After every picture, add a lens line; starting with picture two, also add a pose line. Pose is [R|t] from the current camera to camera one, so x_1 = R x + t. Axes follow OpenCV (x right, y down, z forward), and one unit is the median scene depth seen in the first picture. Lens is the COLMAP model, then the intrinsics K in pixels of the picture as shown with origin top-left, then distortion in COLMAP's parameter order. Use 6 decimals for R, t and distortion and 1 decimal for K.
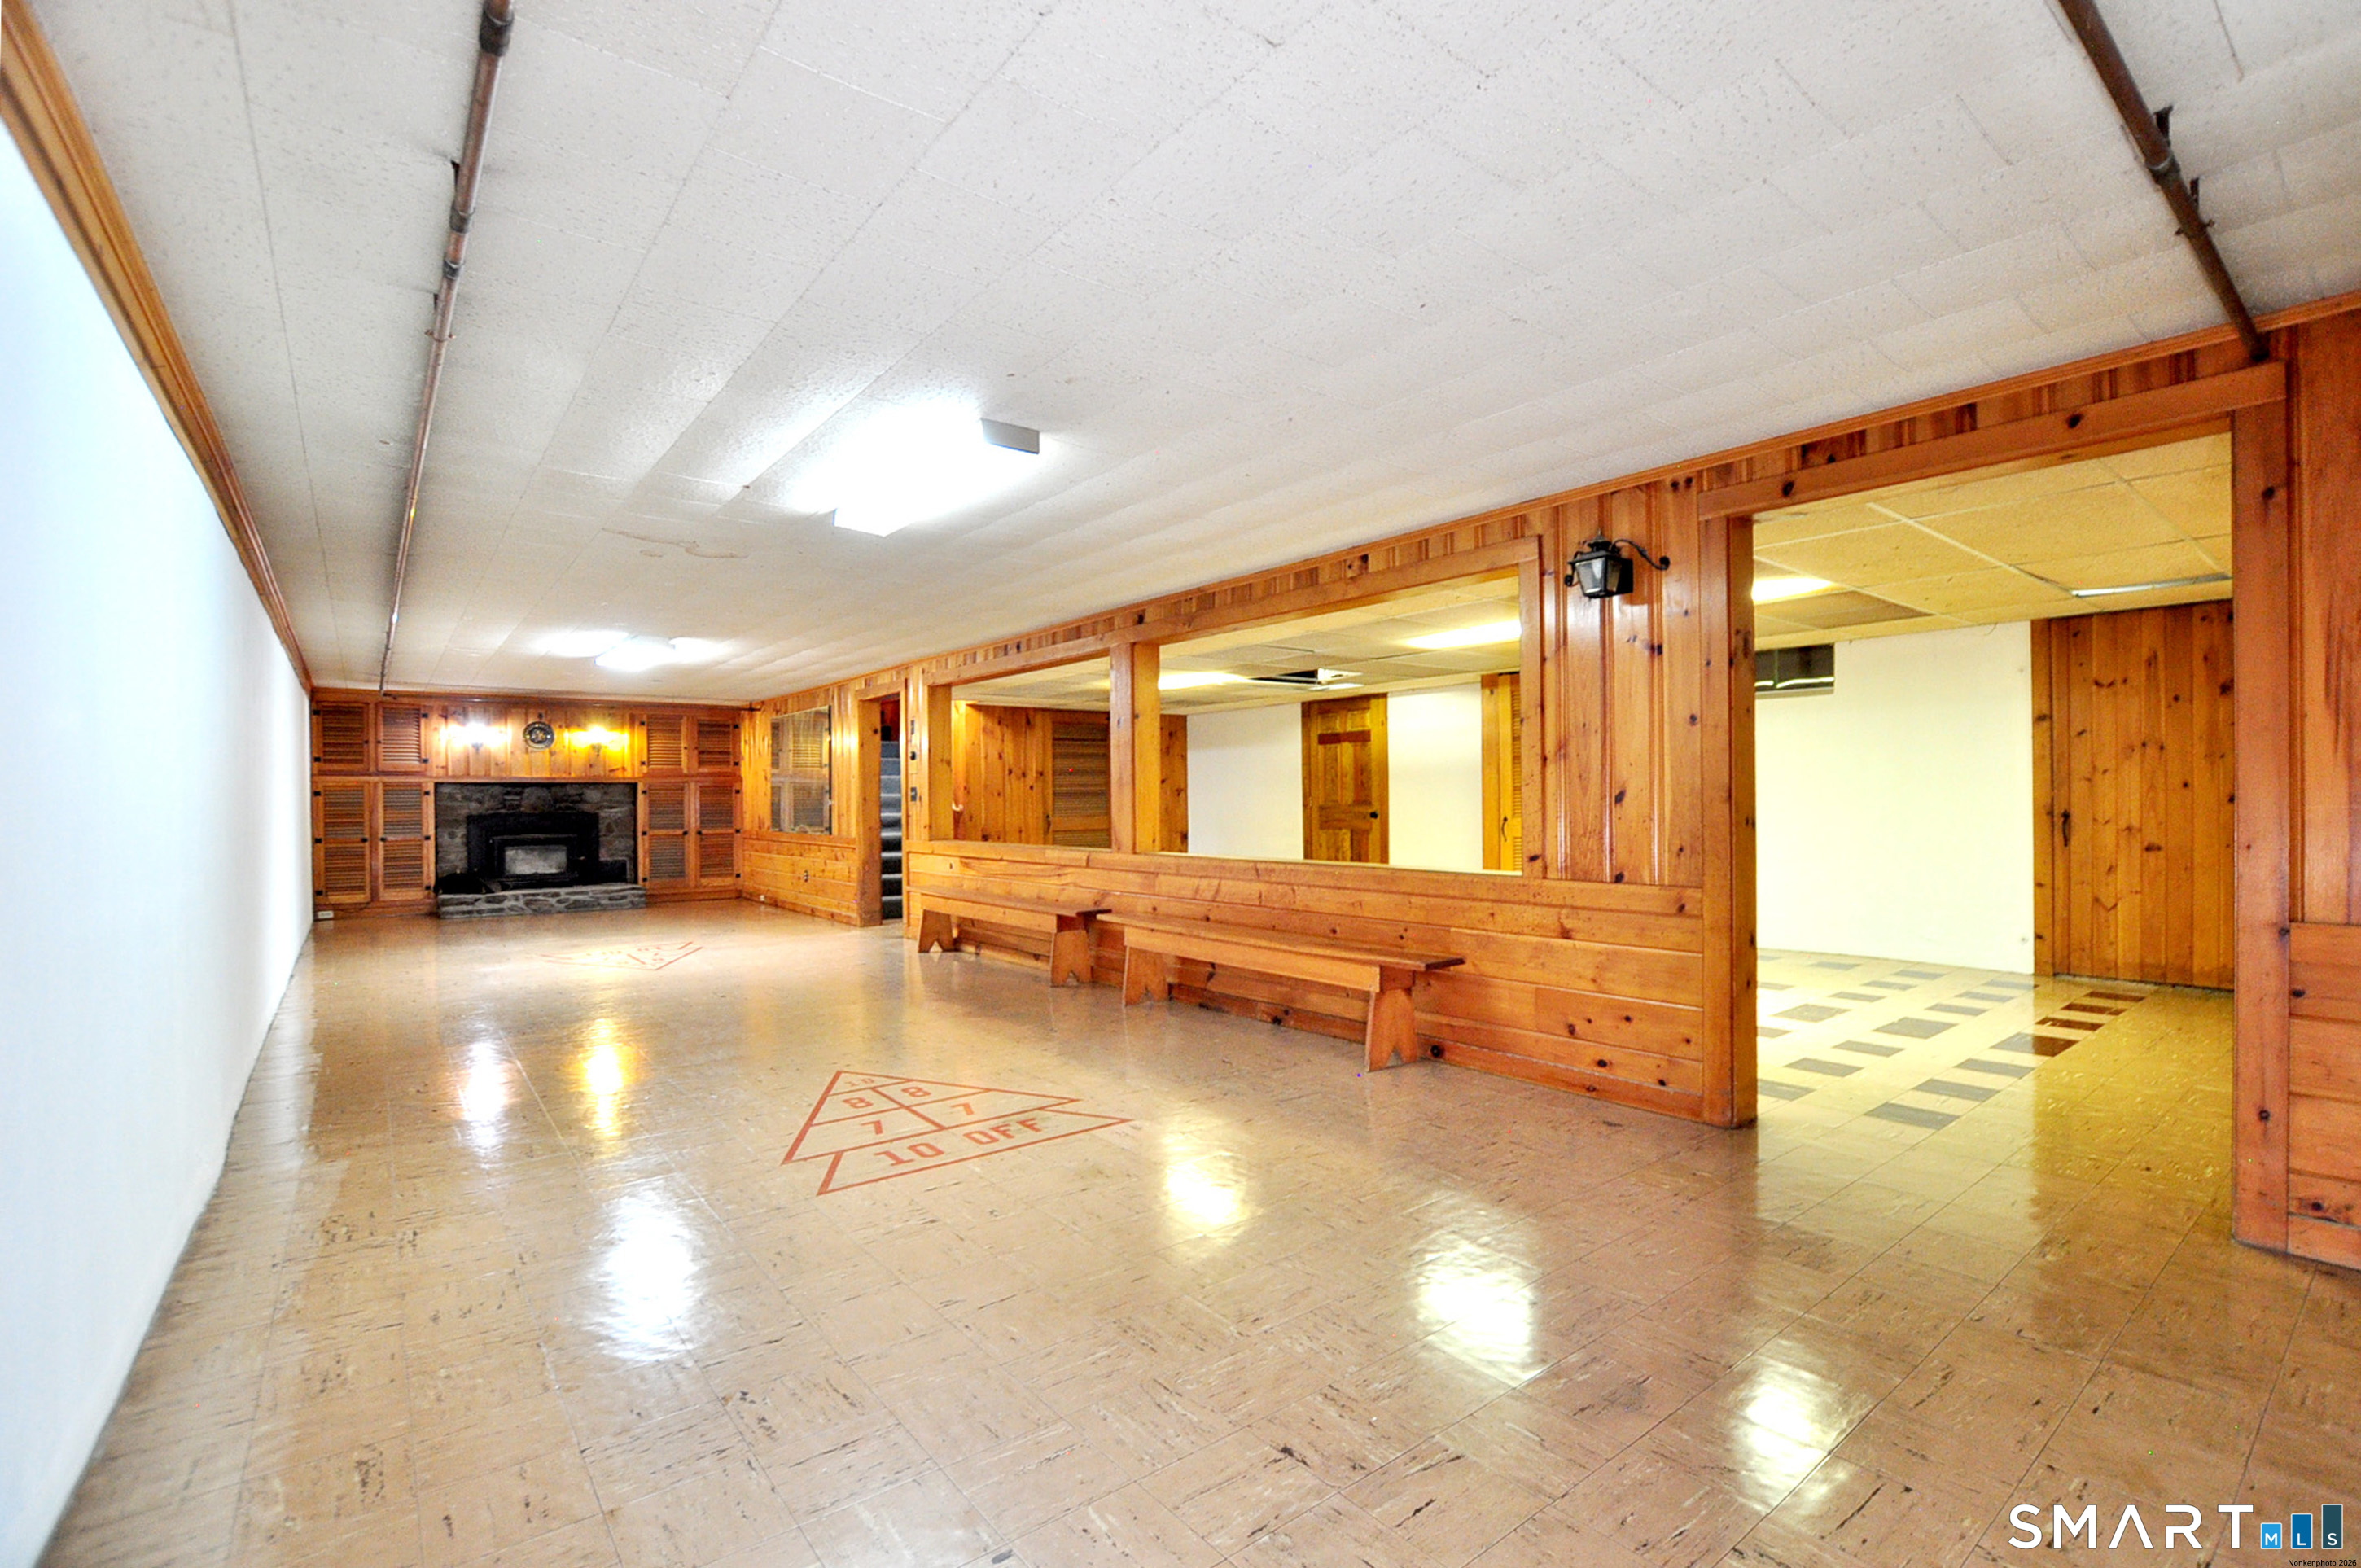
lens RADIAL K [[1035.8, 0, 1189.5], [0, 1035.8, 798.4], [0, 0, 1]] dist [-0.013296, -0.000019]
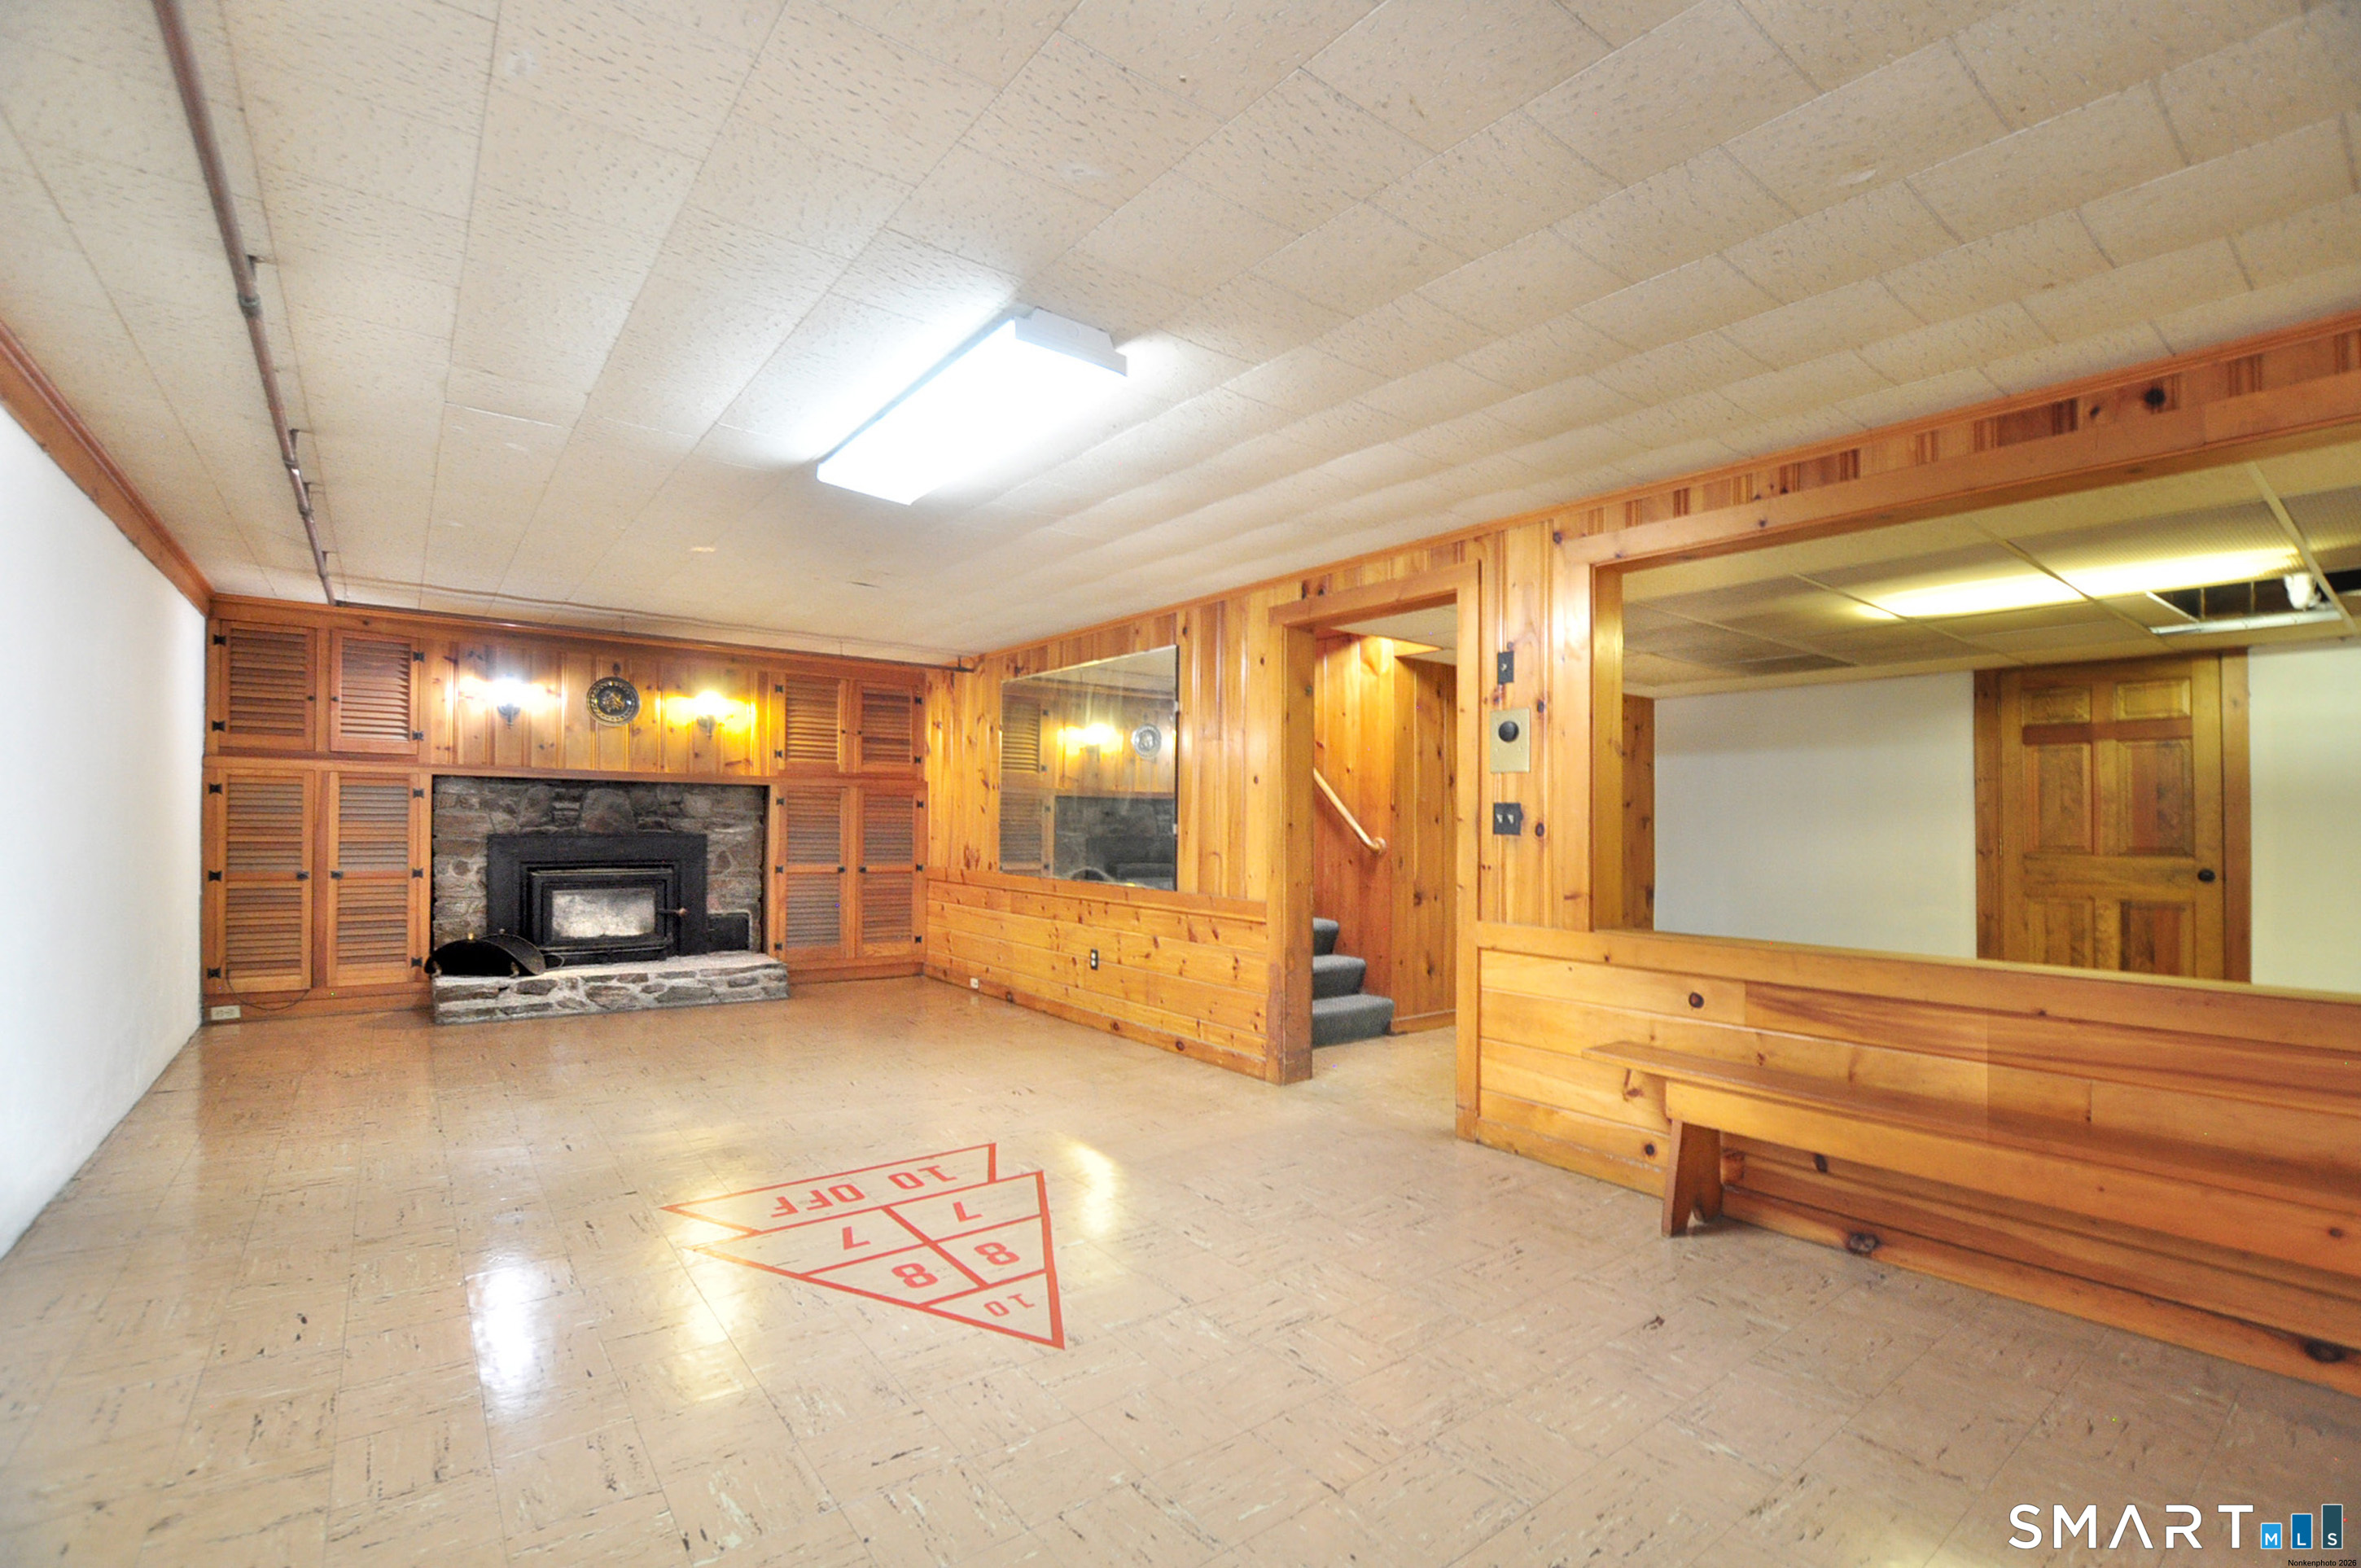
lens RADIAL K [[1039.3, 0, 1177.0], [0, 1039.3, 822.8], [0, 0, 1]] dist [-0.001074, -0.000711]
pose [[0.999334, 0.025965, -0.025623, -0.302311], [-0.025878, 0.999658, 0.003709, -0.002024], [0.025711, -0.003044, 0.999665, 0.428836]]
